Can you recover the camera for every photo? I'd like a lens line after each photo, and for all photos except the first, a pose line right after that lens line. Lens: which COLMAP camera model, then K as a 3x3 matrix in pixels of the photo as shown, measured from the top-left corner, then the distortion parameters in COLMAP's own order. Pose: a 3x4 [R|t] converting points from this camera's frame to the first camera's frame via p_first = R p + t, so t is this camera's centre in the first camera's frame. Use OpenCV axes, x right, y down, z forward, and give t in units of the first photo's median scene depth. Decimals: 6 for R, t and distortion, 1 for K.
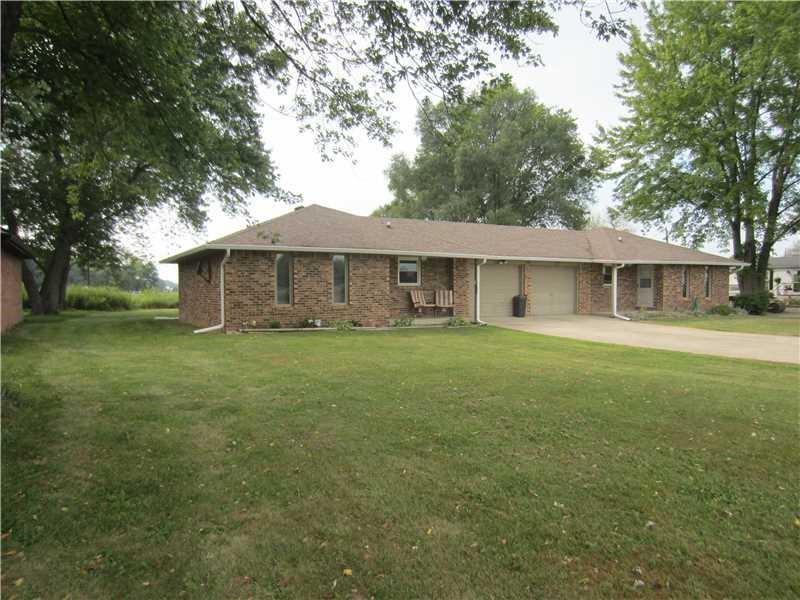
lens RADIAL K [[563.4, 0, 400.0], [0, 563.4, 300.0], [0, 0, 1]] dist [-0.003076, -0.000996]
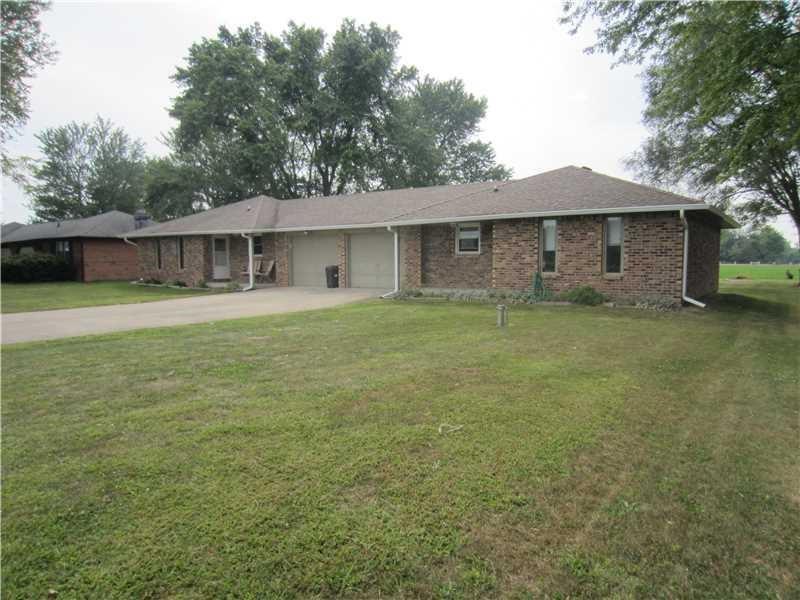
lens RADIAL K [[563.4, 0, 400.0], [0, 563.4, 300.0], [0, 0, 1]] dist [-0.003076, -0.000996]
pose [[0.434529, 0.065655, -0.898262, 1.209596], [-0.008785, 0.997601, 0.068666, -0.017862], [0.900615, -0.021946, 0.434063, 0.720150]]
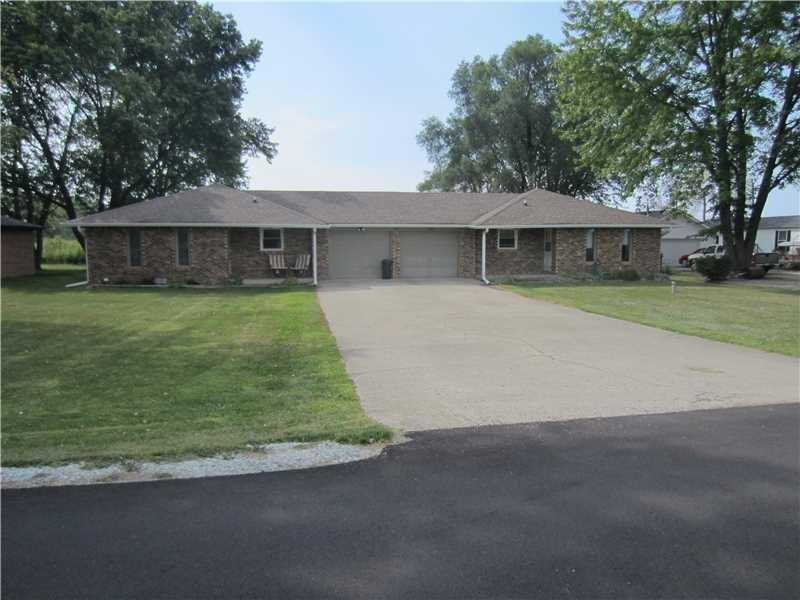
lens RADIAL K [[563.4, 0, 400.0], [0, 563.4, 300.0], [0, 0, 1]] dist [-0.003076, -0.000996]
pose [[0.943606, 0.032035, -0.329517, 0.634948], [-0.005341, 0.996651, 0.081597, -0.019576], [0.331027, -0.075236, 0.940617, -0.032172]]
